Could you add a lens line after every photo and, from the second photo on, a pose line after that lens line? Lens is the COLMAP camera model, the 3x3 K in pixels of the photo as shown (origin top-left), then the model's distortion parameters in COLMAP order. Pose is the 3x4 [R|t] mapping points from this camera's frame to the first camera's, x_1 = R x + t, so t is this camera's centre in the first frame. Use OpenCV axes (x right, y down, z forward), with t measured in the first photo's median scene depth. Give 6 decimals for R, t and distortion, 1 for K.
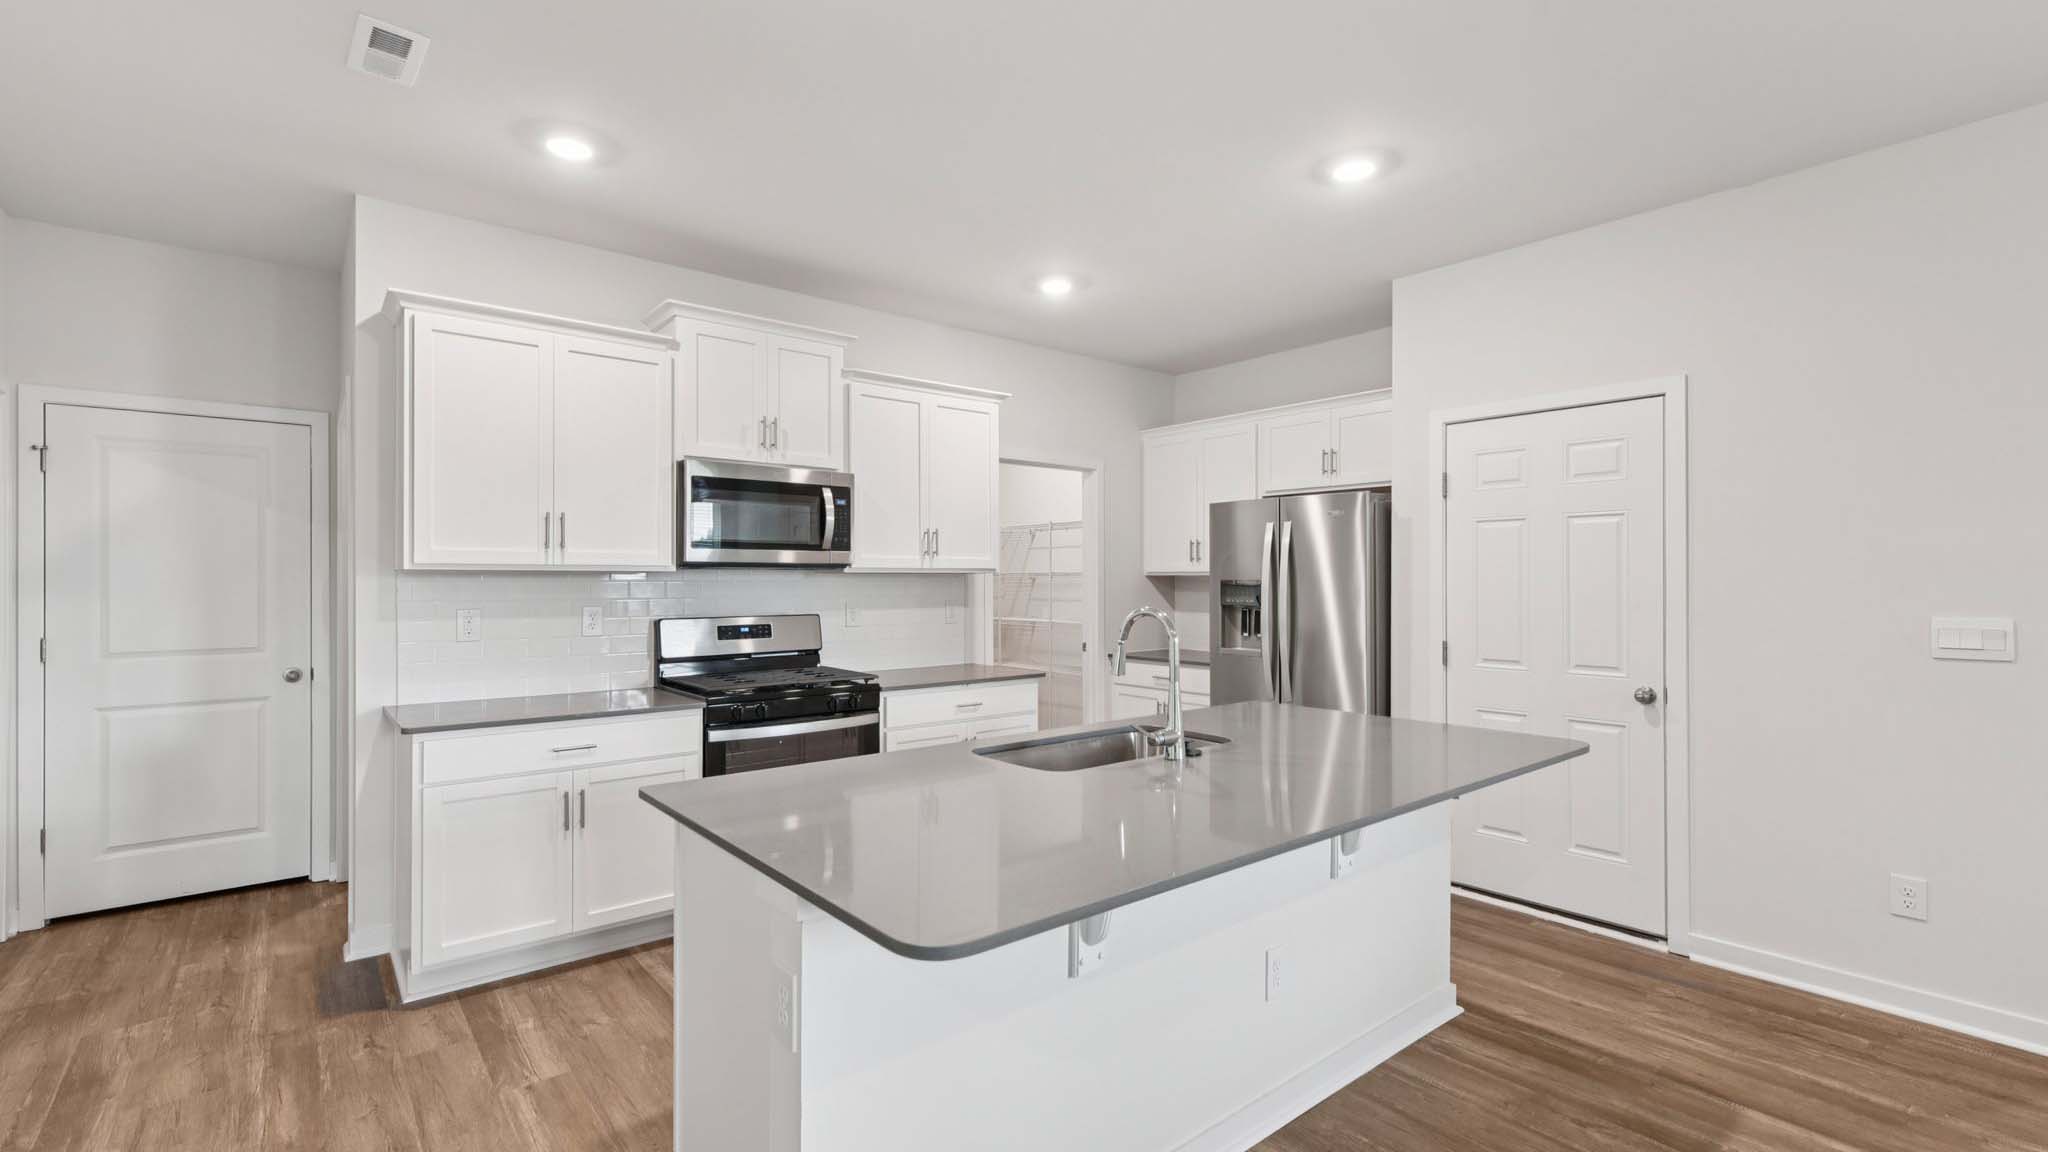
lens RADIAL K [[880.6, 0, 1019.0], [0, 880.6, 579.4], [0, 0, 1]] dist [-0.002352, -0.000208]
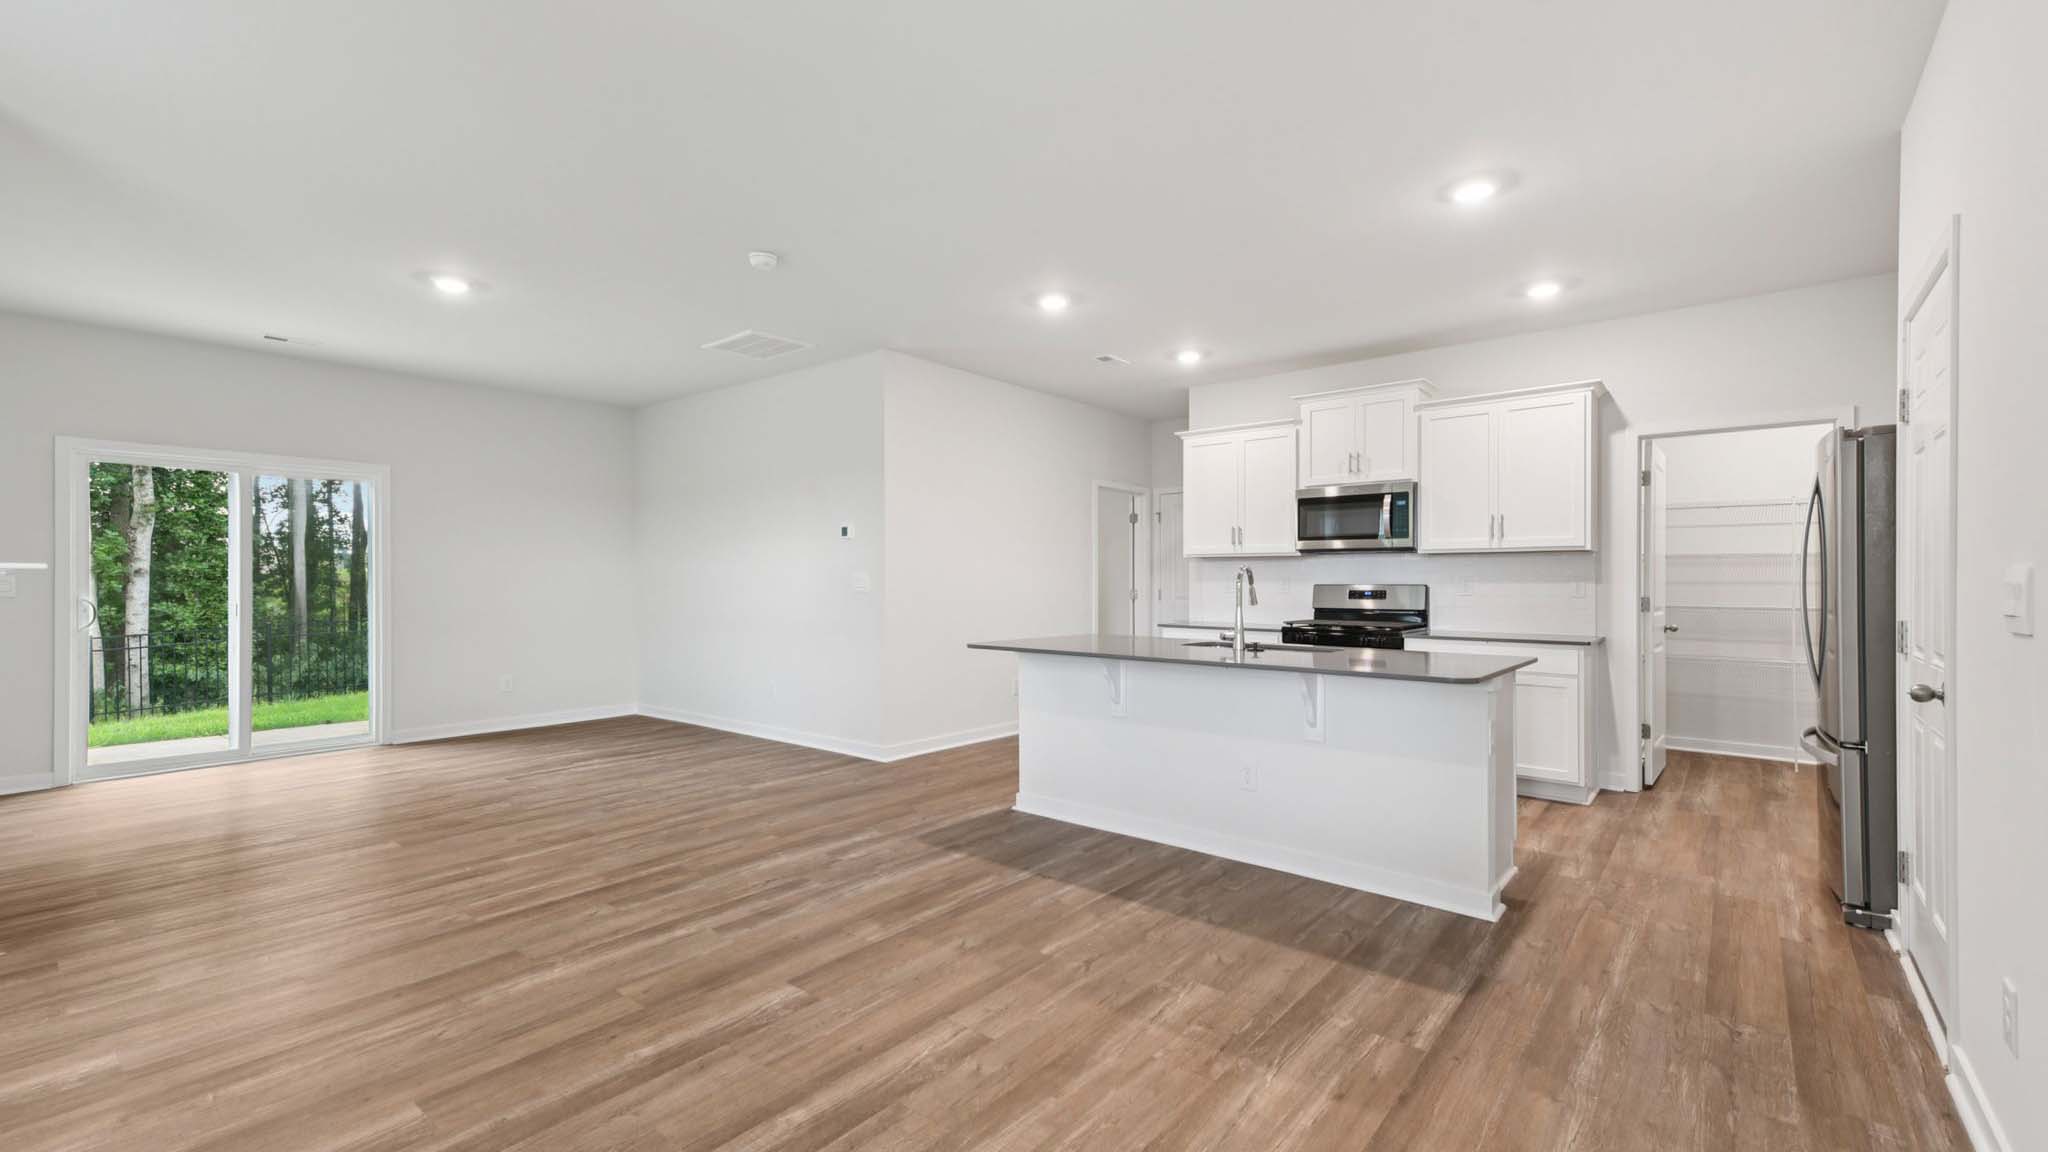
lens RADIAL K [[872.2, 0, 1016.2], [0, 872.2, 577.5], [0, 0, 1]] dist [0.040994, -0.000089]
pose [[0.200553, -0.003520, -0.979676, 1.411874], [-0.000367, 0.999993, -0.003668, 0.048837], [0.979683, 0.001095, 0.200551, 0.157991]]
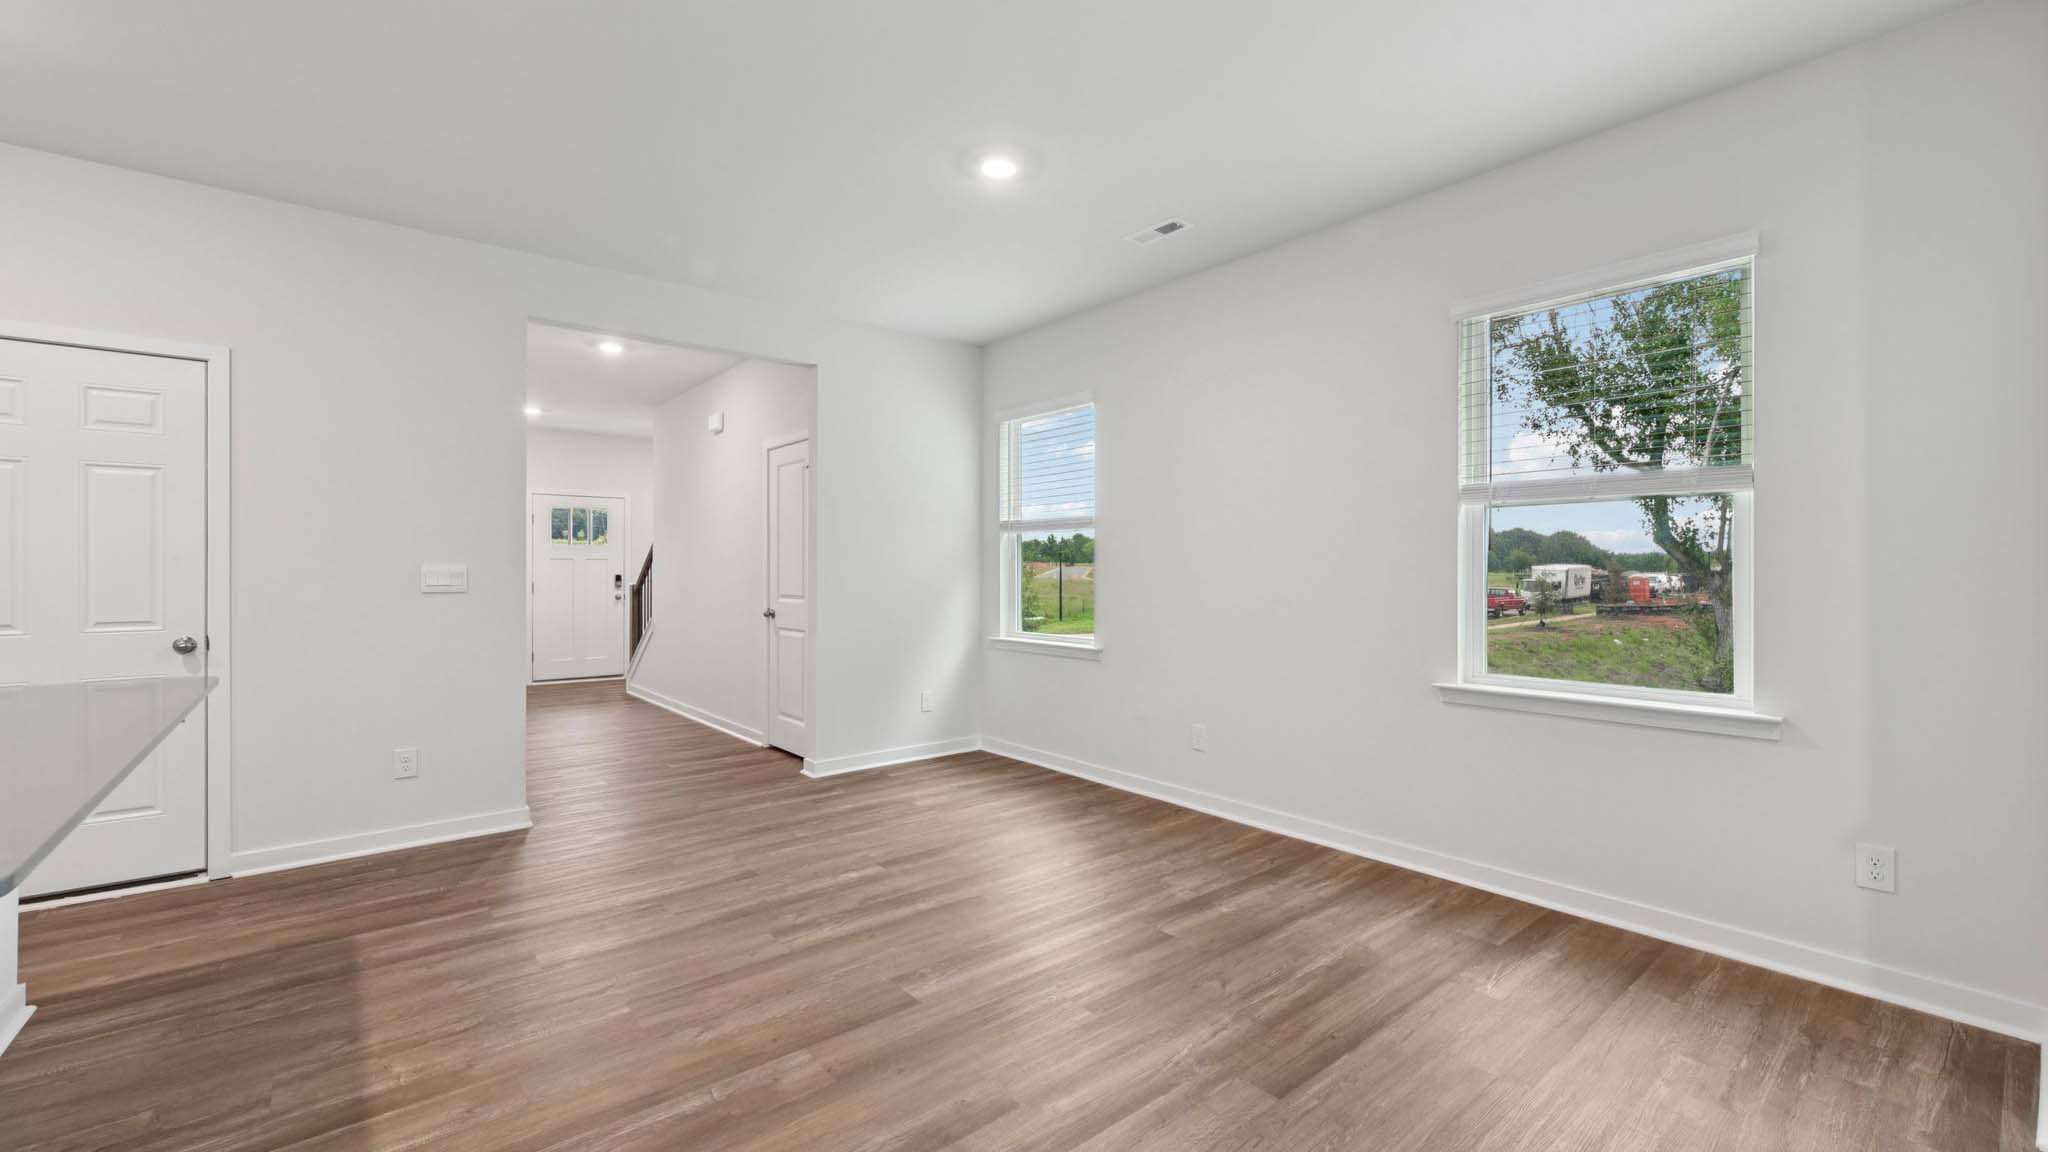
lens RADIAL K [[837.7, 0, 1025.0], [0, 837.7, 566.5], [0, 0, 1]] dist [0.000988, 0.000094]
pose [[-0.014436, 0.004898, 0.999884, -0.328210], [-0.003307, 0.999982, -0.004947, 0.045446], [-0.999890, -0.003378, -0.014419, 0.021594]]
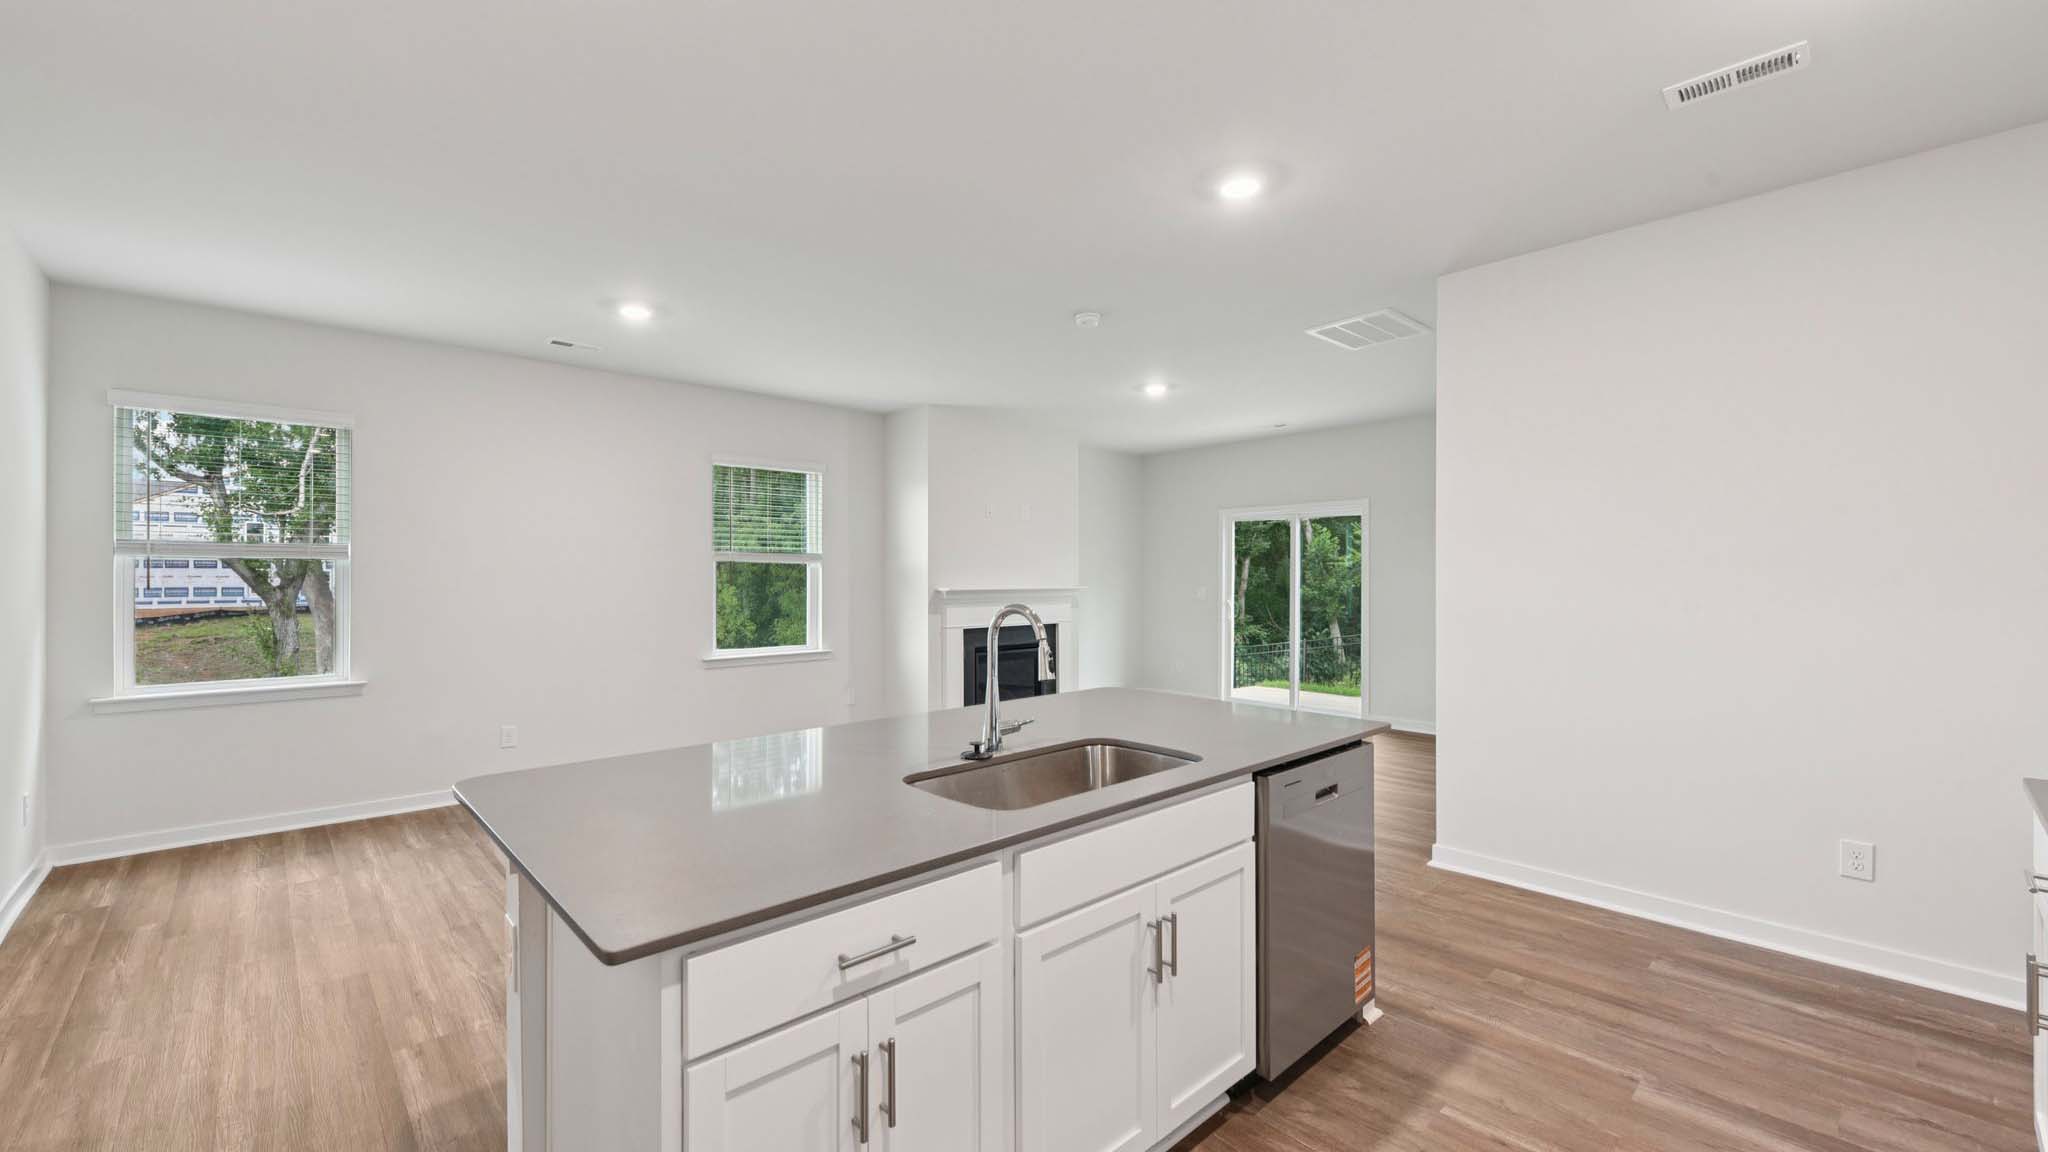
lens RADIAL K [[810.7, 0, 1024.0], [0, 810.7, 576.0], [0, 0, 1]] dist [0.001646, 0.000201]
pose [[-0.997102, 0.002003, -0.076049, 0.164826], [0.002347, 0.999987, -0.004428, 0.004182], [0.076039, -0.004594, -0.997094, 1.502728]]
